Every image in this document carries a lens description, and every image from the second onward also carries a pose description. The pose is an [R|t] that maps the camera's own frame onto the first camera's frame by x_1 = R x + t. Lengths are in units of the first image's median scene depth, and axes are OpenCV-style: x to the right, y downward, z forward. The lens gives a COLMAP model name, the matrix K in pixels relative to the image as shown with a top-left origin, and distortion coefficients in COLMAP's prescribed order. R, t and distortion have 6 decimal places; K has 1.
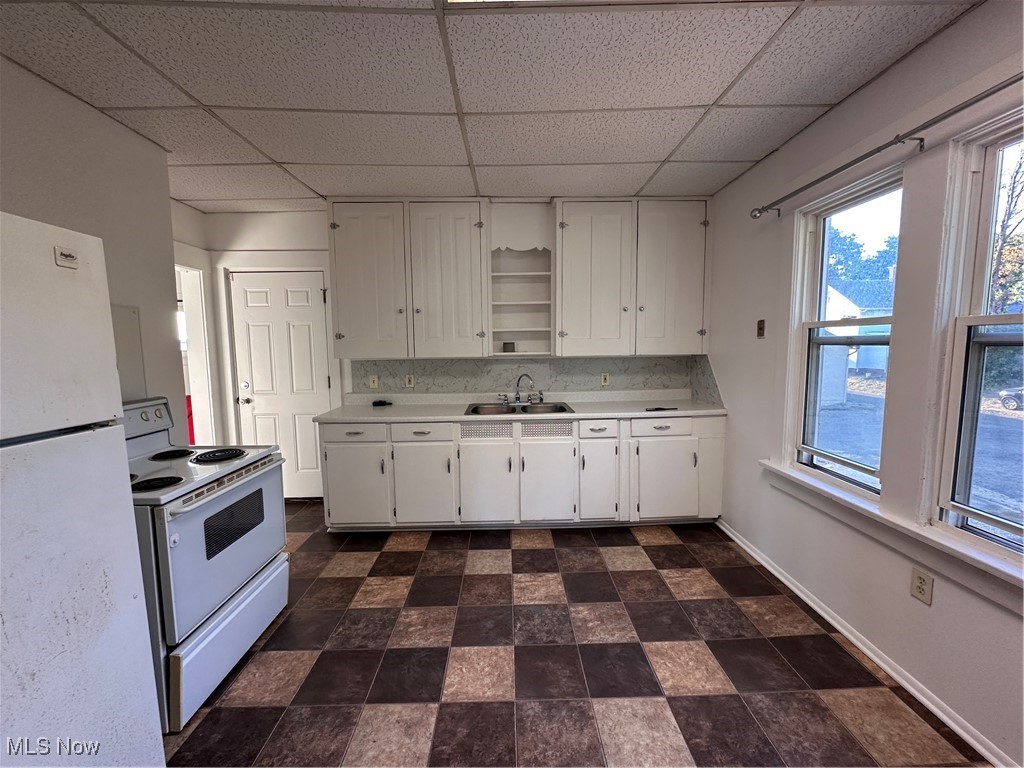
lens RADIAL K [[409.0, 0, 518.1], [0, 409.0, 392.1], [0, 0, 1]] dist [-0.004532, 0.000858]
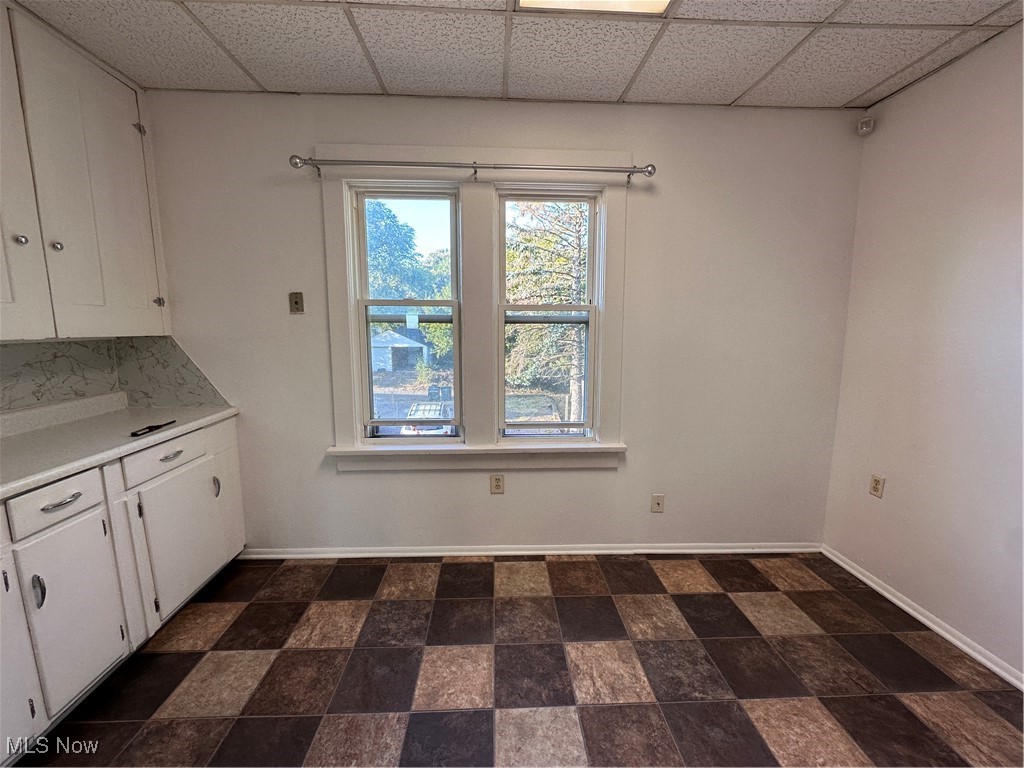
lens RADIAL K [[409.0, 0, 505.5], [0, 409.0, 387.6], [0, 0, 1]] dist [-0.004532, 0.000858]
pose [[-0.016588, -0.133079, 0.990967, -0.310847], [0.112958, 0.984508, 0.134102, -0.048786], [-0.993461, 0.114163, -0.001298, 0.636481]]
